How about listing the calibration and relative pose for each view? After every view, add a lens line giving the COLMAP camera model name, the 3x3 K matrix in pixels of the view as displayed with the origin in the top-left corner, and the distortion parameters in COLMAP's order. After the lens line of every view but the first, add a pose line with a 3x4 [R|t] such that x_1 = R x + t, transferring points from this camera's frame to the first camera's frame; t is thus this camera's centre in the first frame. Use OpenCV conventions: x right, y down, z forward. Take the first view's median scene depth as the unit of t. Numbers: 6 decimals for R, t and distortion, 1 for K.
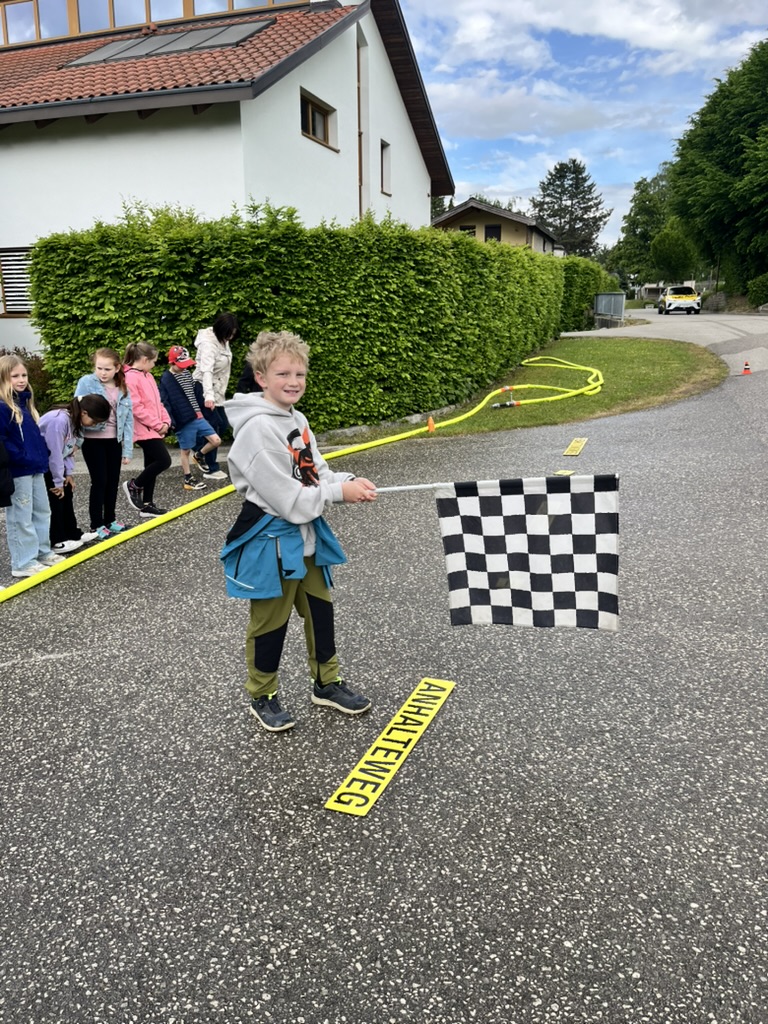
lens RADIAL K [[778.8, 0, 384.0], [0, 778.8, 512.0], [0, 0, 1]] dist [0.066137, -0.099914]
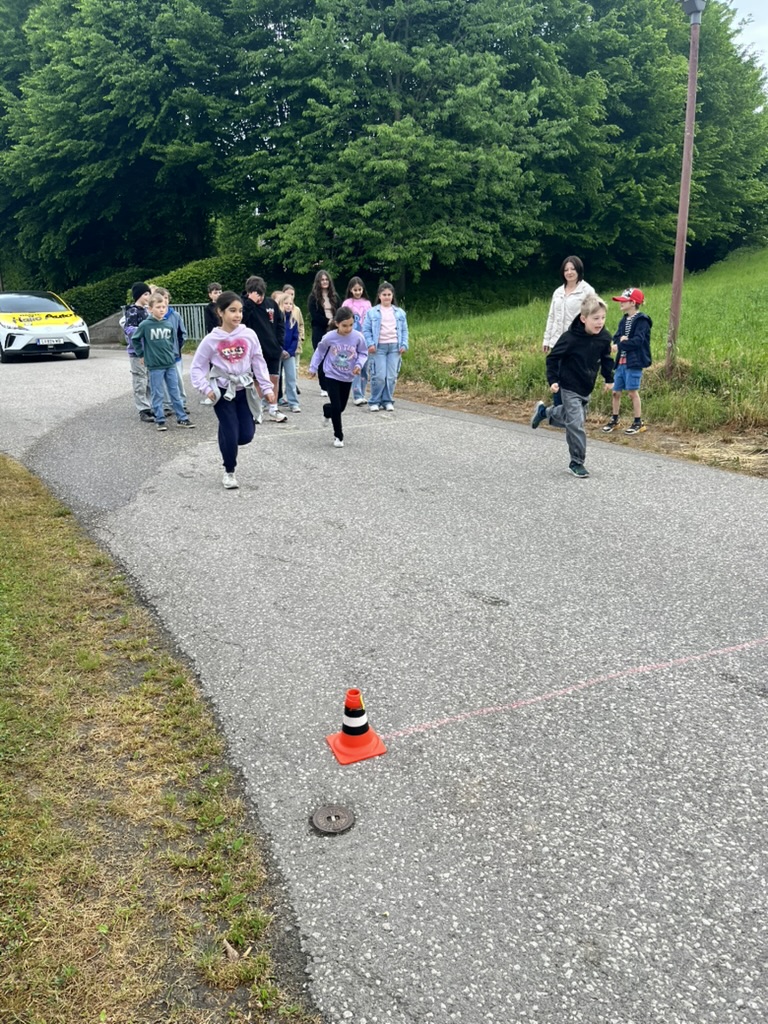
lens RADIAL K [[778.8, 0, 384.0], [0, 778.8, 512.0], [0, 0, 1]] dist [0.066137, -0.099914]
pose [[0.678262, -0.170042, 0.714875, 0.450713], [0.188800, 0.980524, 0.054099, -0.301276], [-0.710151, 0.098275, 0.697156, 1.090654]]
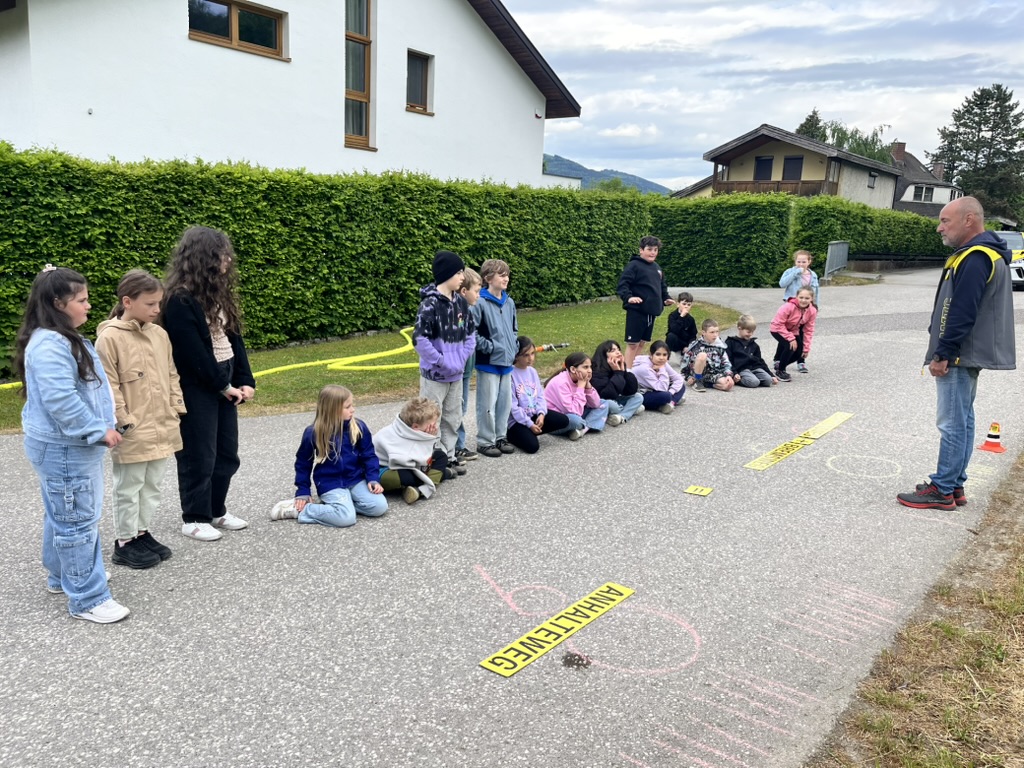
lens RADIAL K [[778.8, 0, 509.2], [0, 778.8, 385.1], [0, 0, 1]] dist [0.066137, -0.099914]
pose [[0.927955, 0.119123, -0.353142, 0.812720], [-0.141890, 0.989106, -0.039198, -0.179238], [0.344626, 0.086481, 0.934748, 0.501985]]
